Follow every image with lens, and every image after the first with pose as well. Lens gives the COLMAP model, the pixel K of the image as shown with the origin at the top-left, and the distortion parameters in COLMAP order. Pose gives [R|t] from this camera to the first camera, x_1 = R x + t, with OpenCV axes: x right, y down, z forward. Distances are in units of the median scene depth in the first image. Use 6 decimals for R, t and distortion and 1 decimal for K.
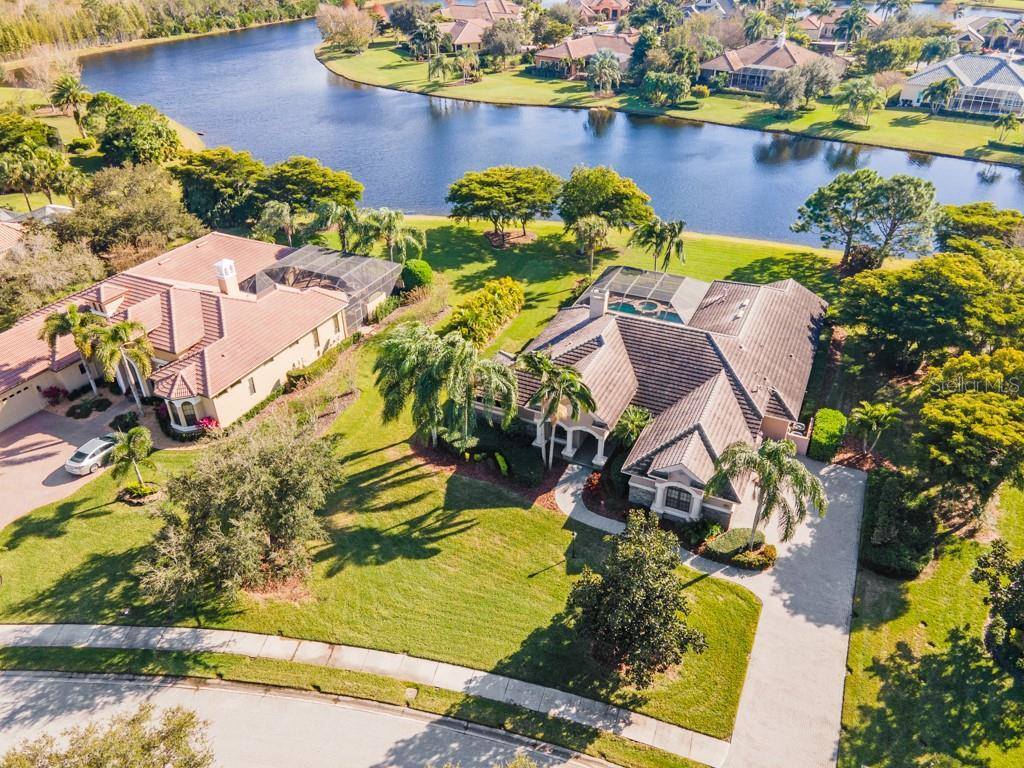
lens RADIAL K [[744.3, 0, 514.2], [0, 744.3, 383.0], [0, 0, 1]] dist [0.041823, 0.007721]
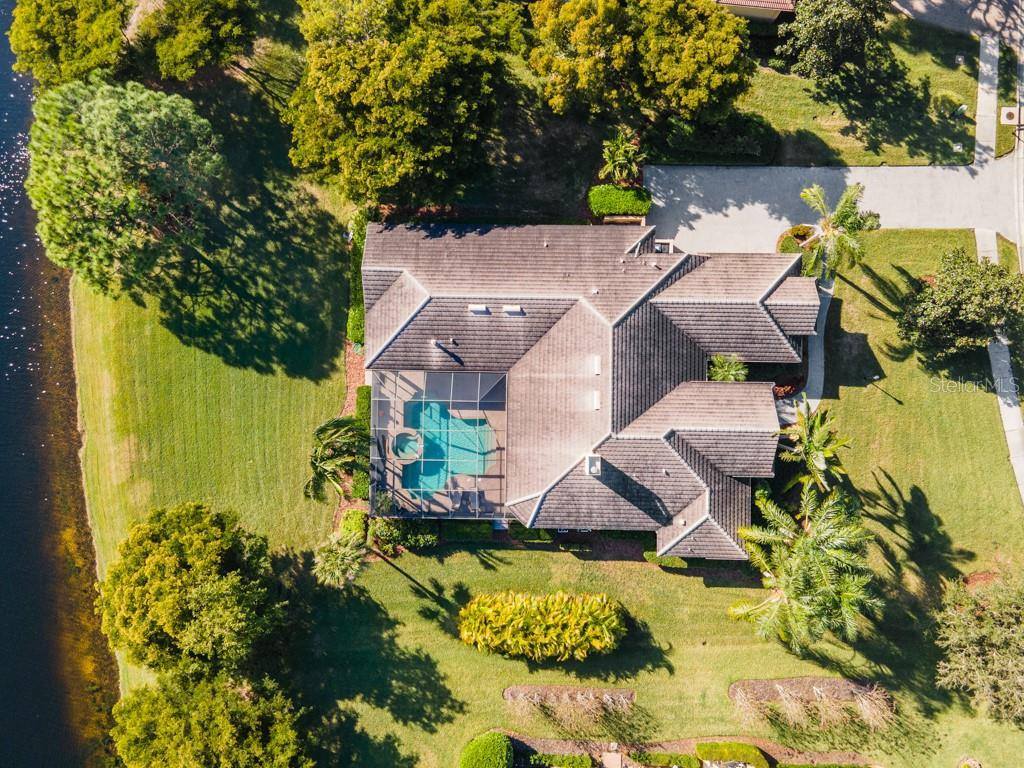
lens RADIAL K [[744.3, 0, 514.2], [0, 744.3, 383.0], [0, 0, 1]] dist [0.041823, 0.007721]
pose [[-0.414290, -0.909404, 0.036710, 0.228658], [0.507824, -0.197497, 0.838517, -0.928556], [-0.755300, 0.366031, 0.543638, 0.675202]]
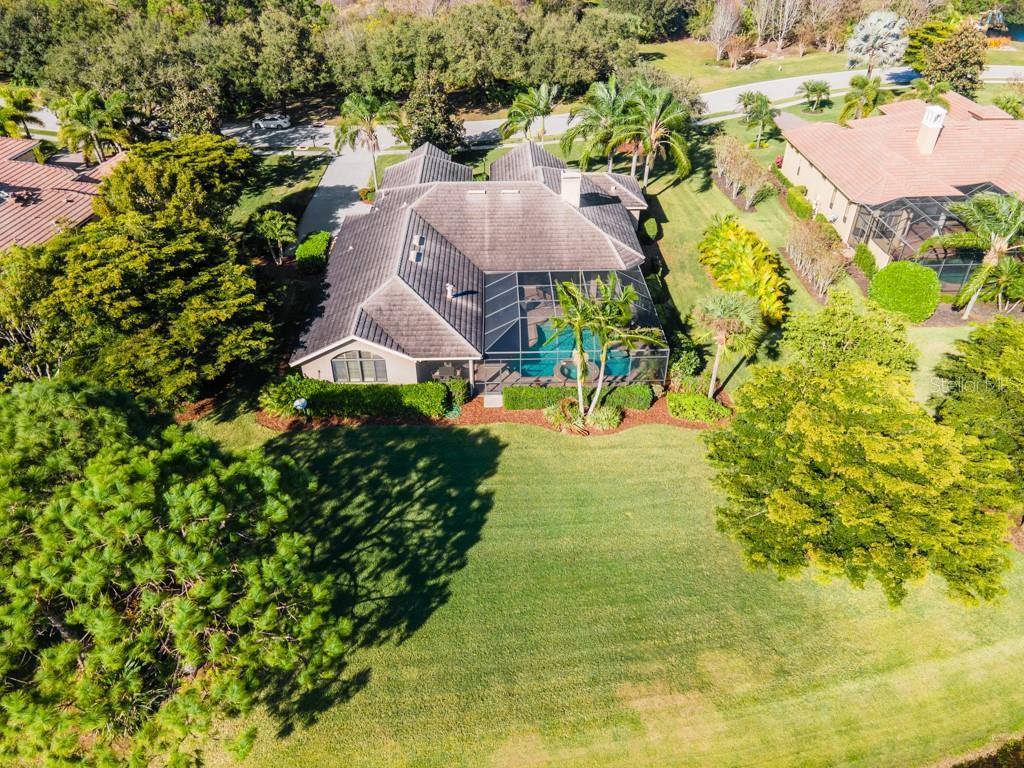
lens RADIAL K [[751.3, 0, 518.7], [0, 751.3, 385.2], [0, 0, 1]] dist [0.041752, 0.002249]
pose [[-0.887967, 0.272937, -0.370162, 0.629635], [-0.240225, 0.411083, 0.879376, -0.869250], [0.392182, 0.869779, -0.299462, 1.640444]]
